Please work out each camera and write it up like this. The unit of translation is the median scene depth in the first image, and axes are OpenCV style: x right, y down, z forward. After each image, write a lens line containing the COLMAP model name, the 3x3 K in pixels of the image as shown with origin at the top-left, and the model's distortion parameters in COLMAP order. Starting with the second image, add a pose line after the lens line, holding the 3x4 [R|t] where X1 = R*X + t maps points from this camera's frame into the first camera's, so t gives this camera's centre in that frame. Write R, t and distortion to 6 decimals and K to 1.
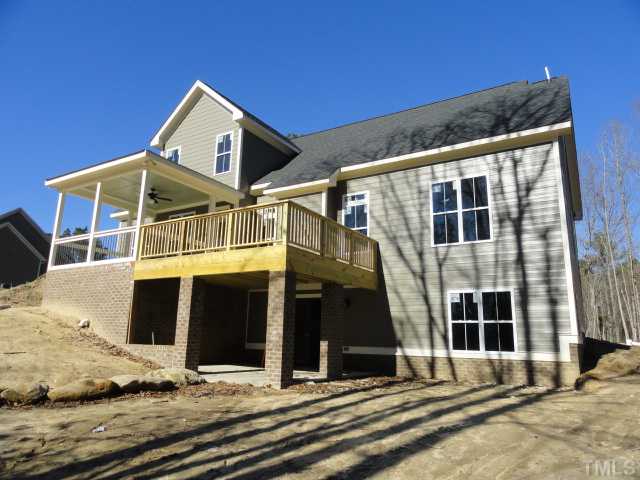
lens RADIAL K [[447.3, 0, 320.8], [0, 447.3, 240.0], [0, 0, 1]] dist [-0.008081, -0.000632]
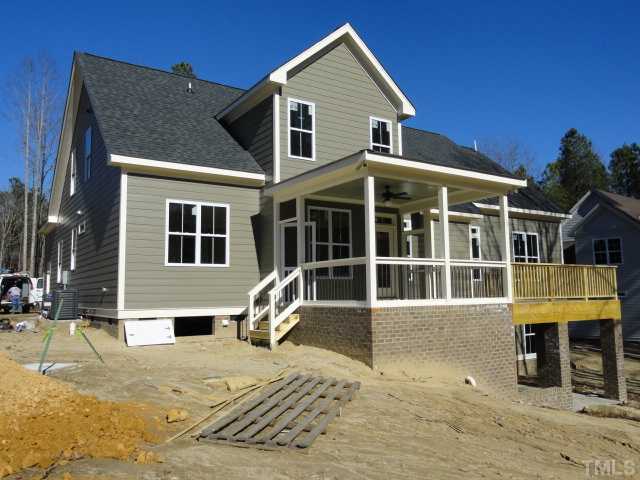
lens RADIAL K [[527.0, 0, 320.7], [0, 527.0, 239.8], [0, 0, 1]] dist [0.019507, 0.003860]
pose [[0.407333, 0.064325, 0.911011, -1.530463], [-0.176316, 0.984289, 0.009336, -0.019640], [-0.896098, -0.164429, 0.412275, 0.921917]]
